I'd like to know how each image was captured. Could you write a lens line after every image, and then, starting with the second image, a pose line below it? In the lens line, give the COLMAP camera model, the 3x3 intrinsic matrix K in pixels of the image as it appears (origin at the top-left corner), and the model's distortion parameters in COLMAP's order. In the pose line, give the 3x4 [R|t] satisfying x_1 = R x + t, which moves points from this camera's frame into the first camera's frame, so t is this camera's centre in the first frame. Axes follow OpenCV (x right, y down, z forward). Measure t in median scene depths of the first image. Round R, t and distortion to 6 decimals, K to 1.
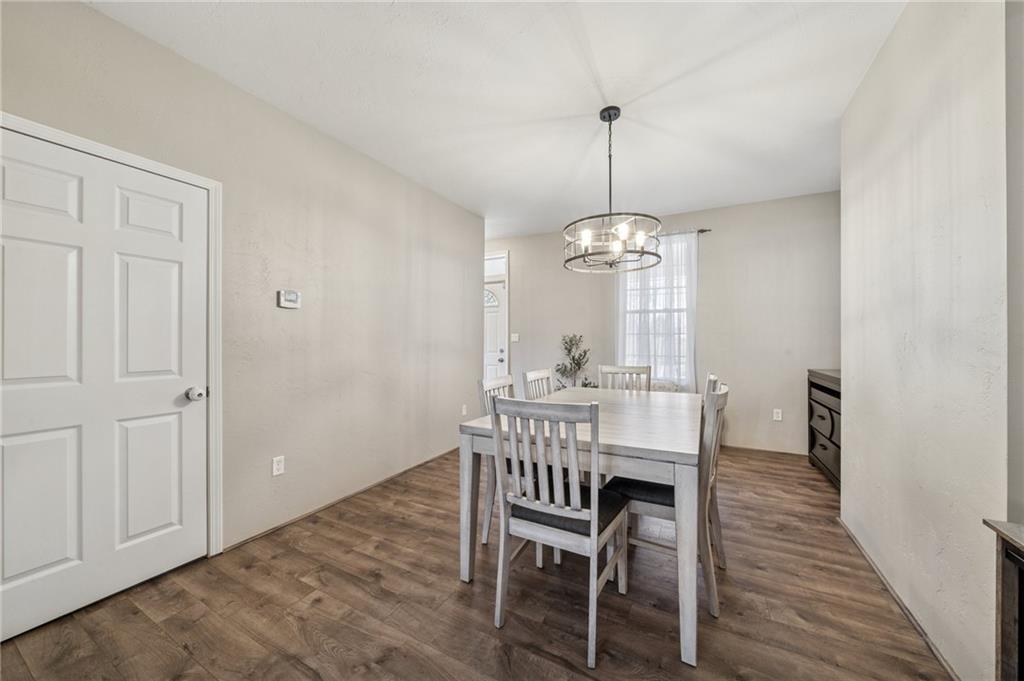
lens RADIAL K [[351.6, 0, 512.0], [0, 351.6, 340.5], [0, 0, 1]] dist [-0.000448, -0.000011]
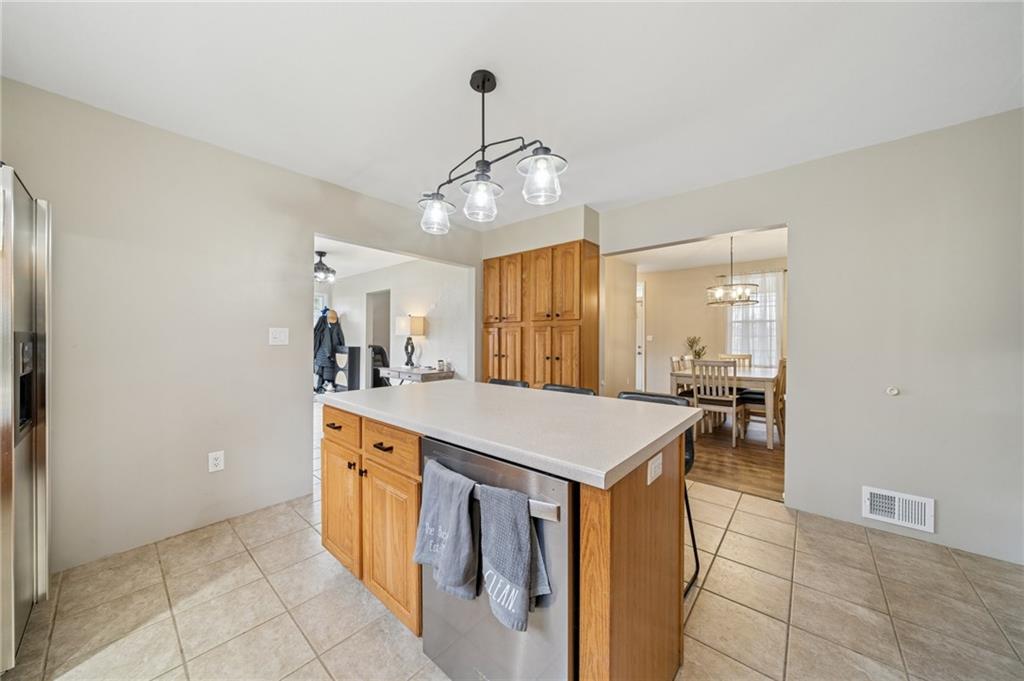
lens RADIAL K [[351.6, 0, 512.0], [0, 351.6, 340.5], [0, 0, 1]] dist [-0.000448, -0.000011]
pose [[0.979290, 0.000073, -0.202465, -0.351073], [0.000023, 1.000000, 0.000472, 0.001209], [0.202465, -0.000467, 0.979289, -0.801320]]
